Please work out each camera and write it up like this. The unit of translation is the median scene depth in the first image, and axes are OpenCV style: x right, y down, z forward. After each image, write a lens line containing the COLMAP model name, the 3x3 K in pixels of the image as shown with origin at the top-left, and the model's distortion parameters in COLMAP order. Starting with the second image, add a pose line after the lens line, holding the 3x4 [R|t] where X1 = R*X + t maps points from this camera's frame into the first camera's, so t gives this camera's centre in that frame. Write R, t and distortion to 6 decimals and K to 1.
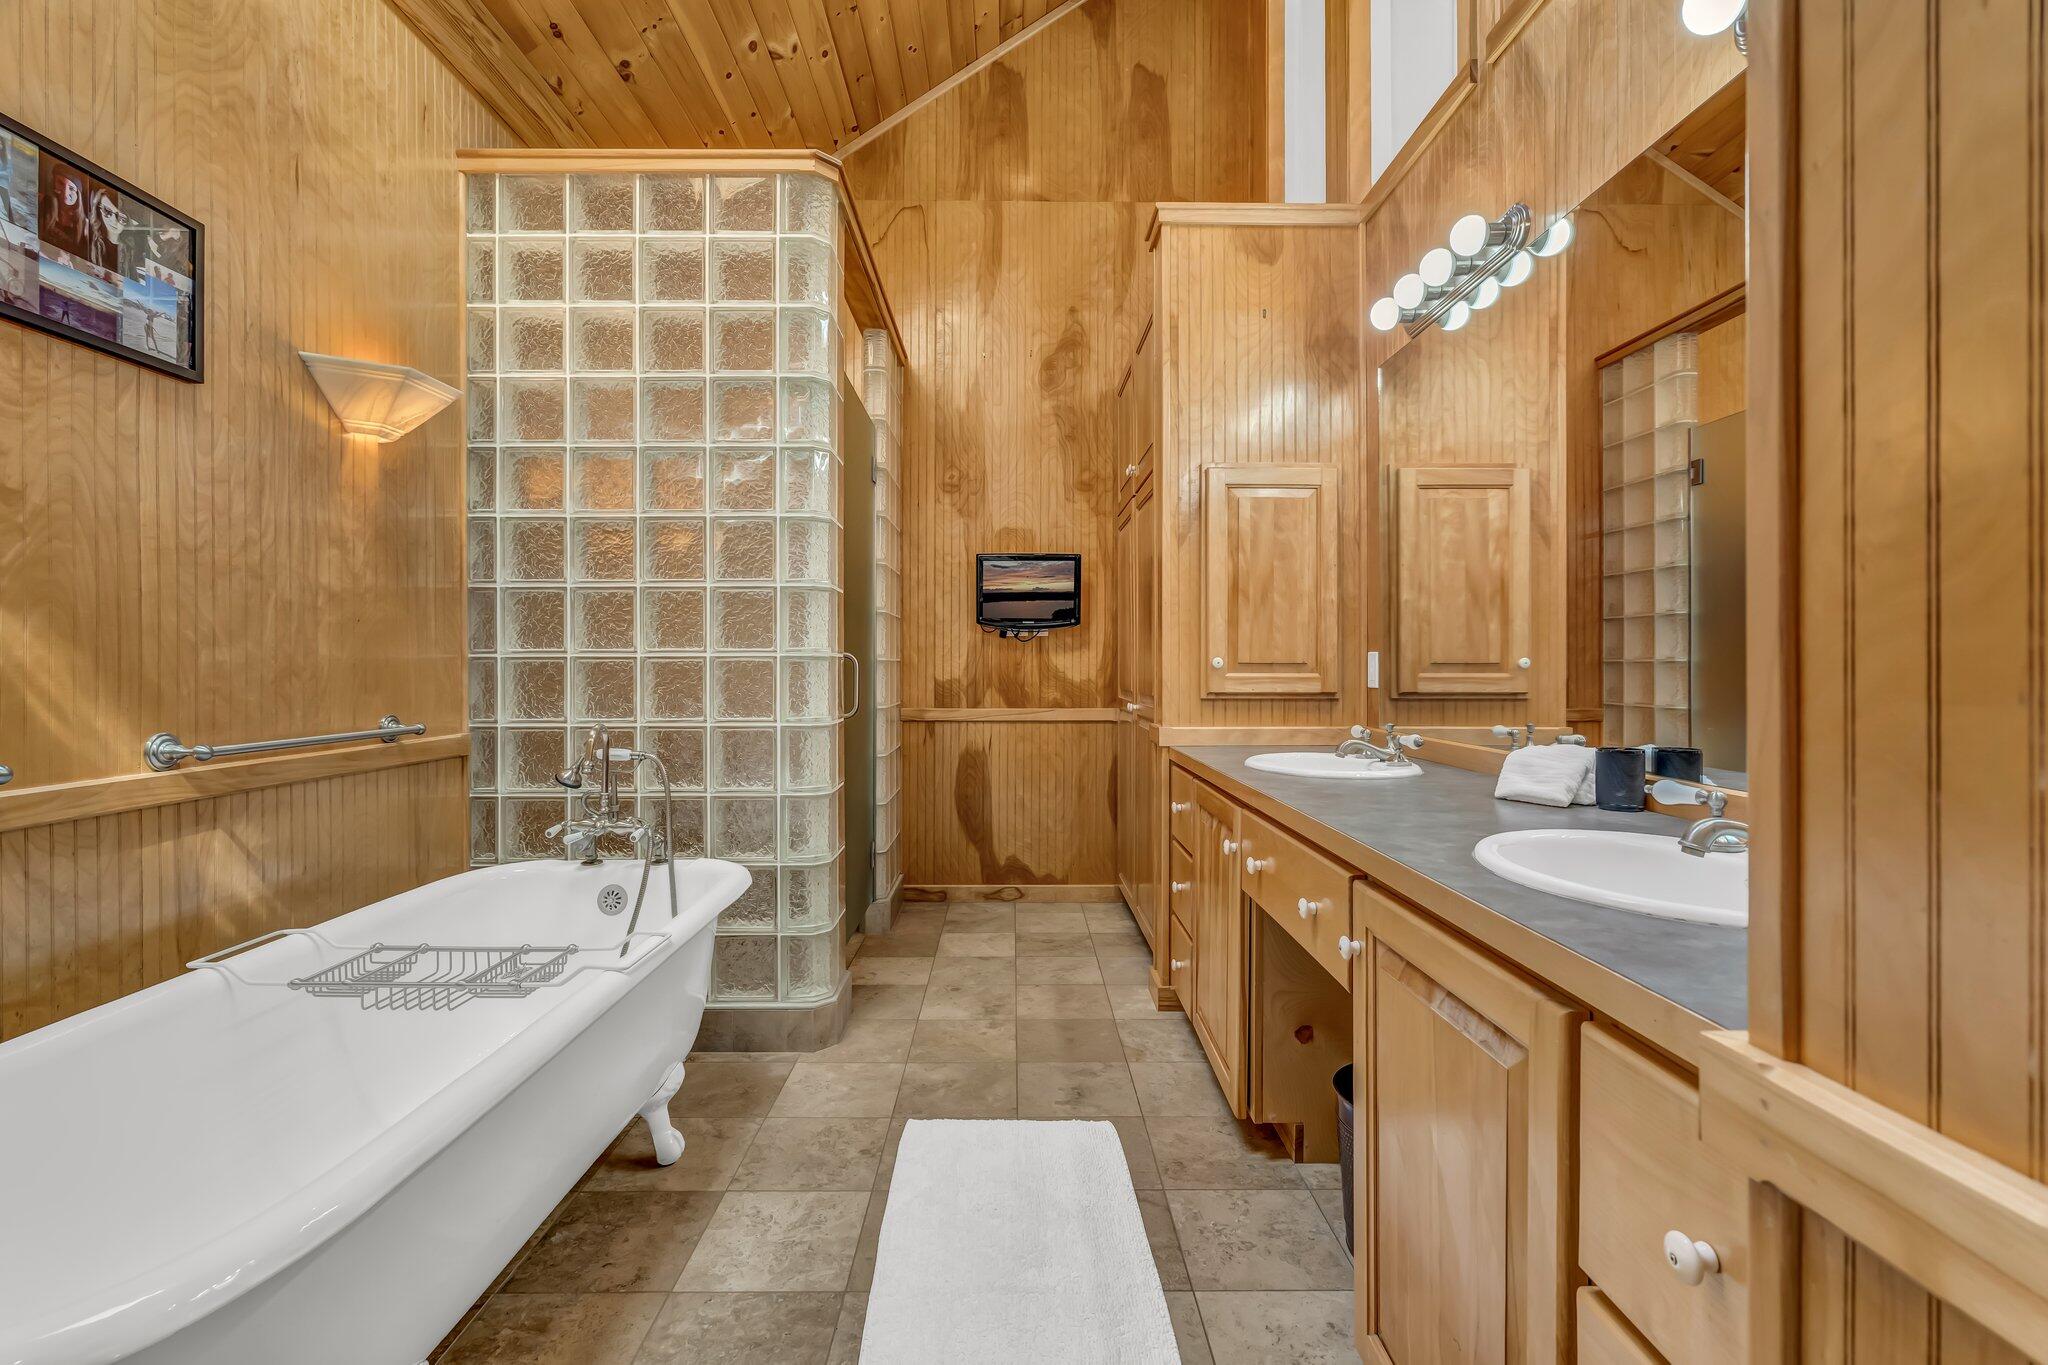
lens RADIAL K [[893.1, 0, 1020.8], [0, 893.1, 667.4], [0, 0, 1]] dist [0.000076, -0.000206]
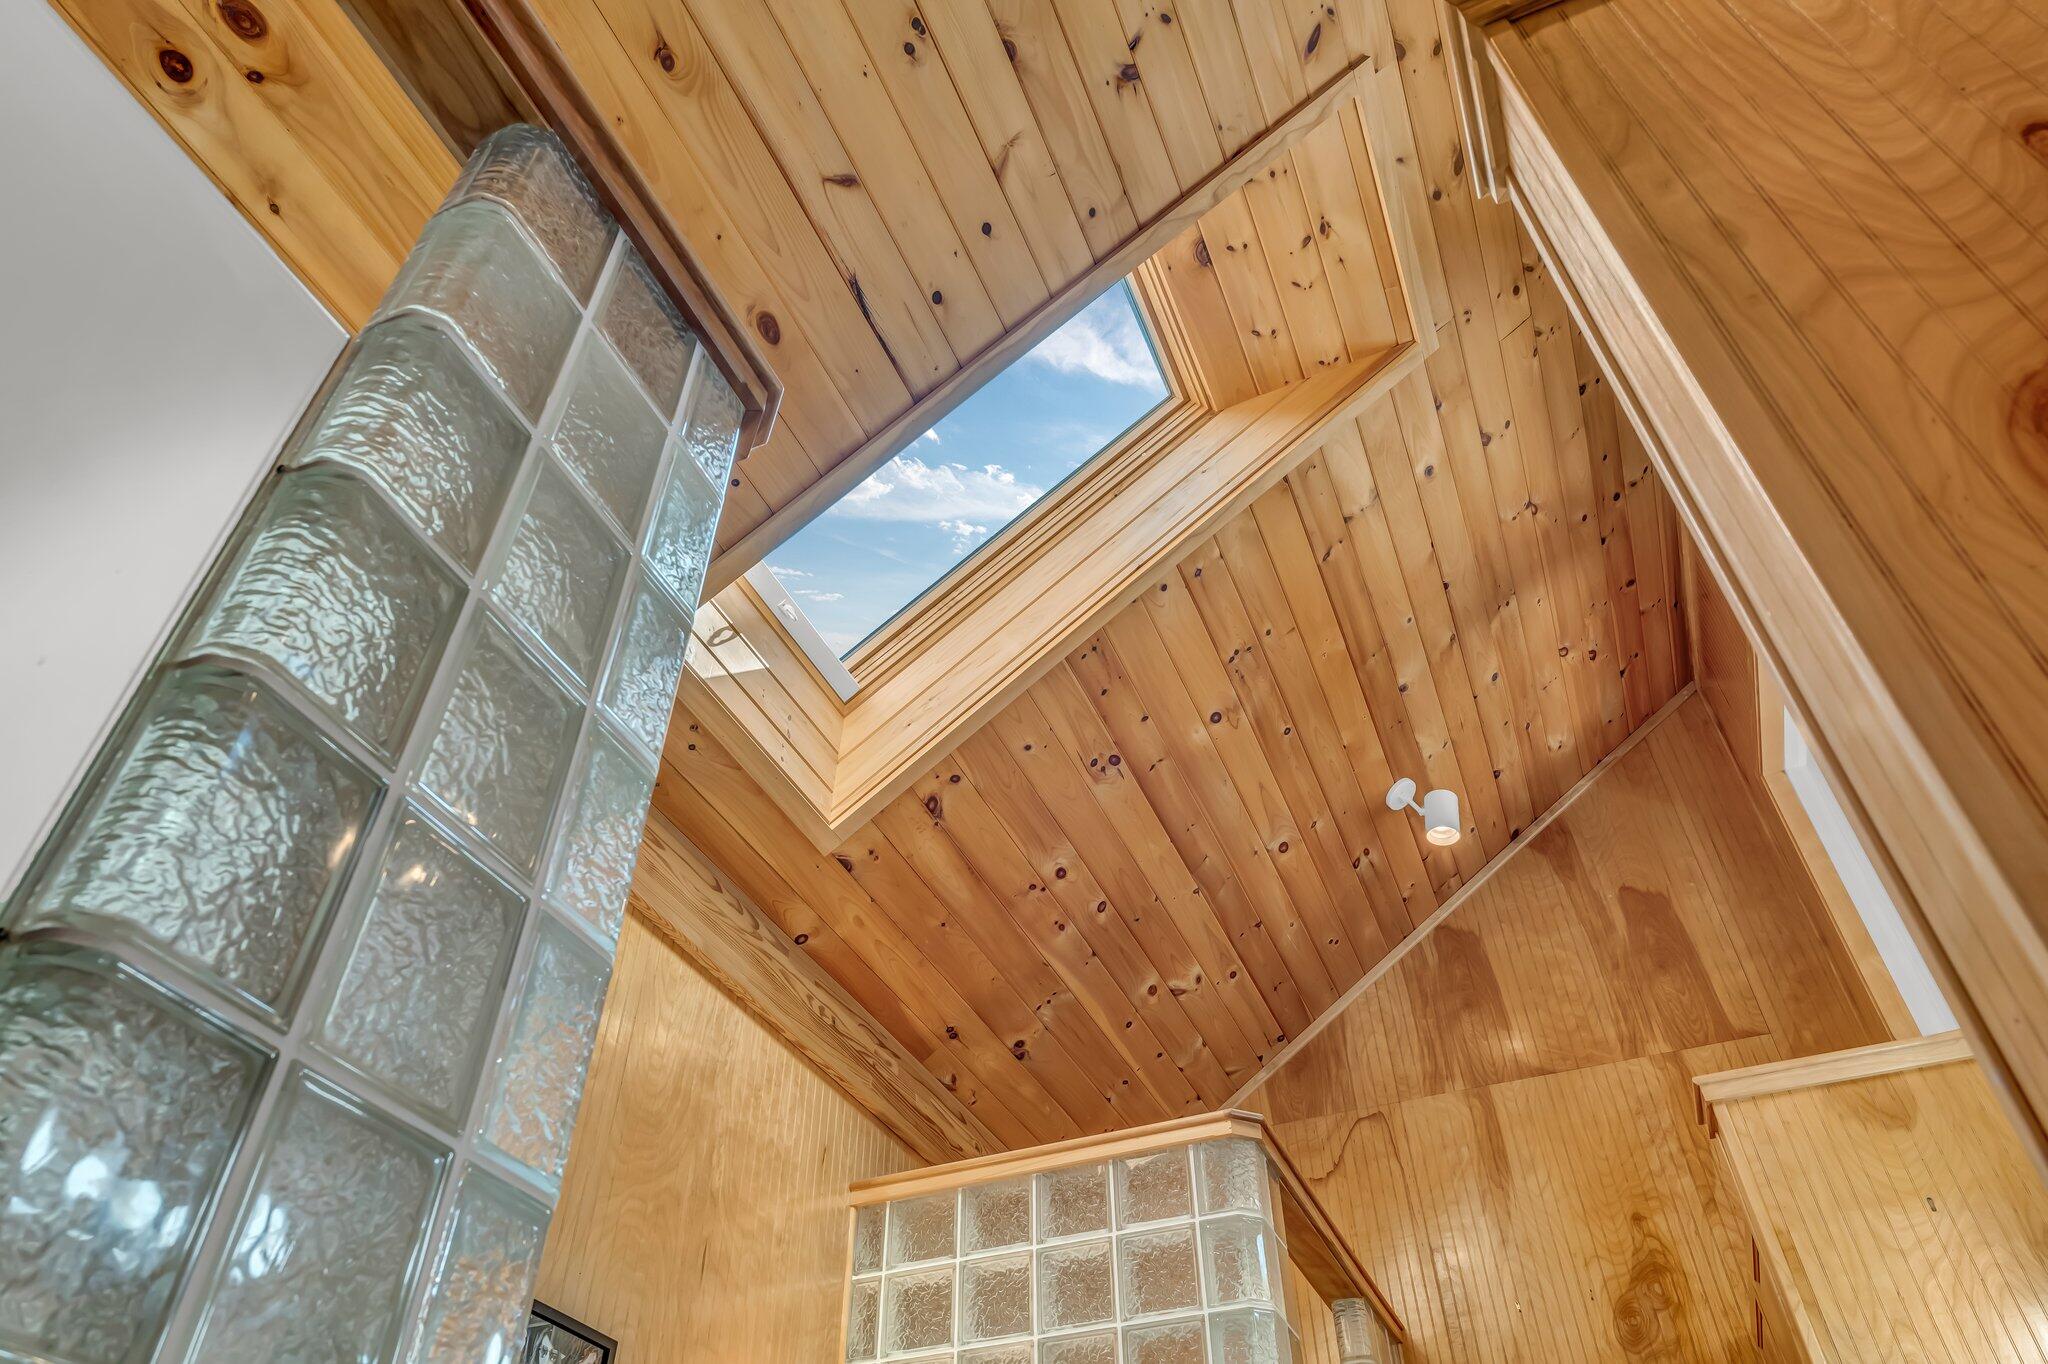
lens RADIAL K [[1343.0, 0, 1024.0], [0, 1343.0, 682.0], [0, 0, 1]] dist [-0.005262, 0.002631]
pose [[0.913744, -0.283743, -0.290796, 0.062750], [0.008120, 0.728344, -0.685164, -0.015274], [0.406210, 0.623703, 0.667823, -0.140021]]
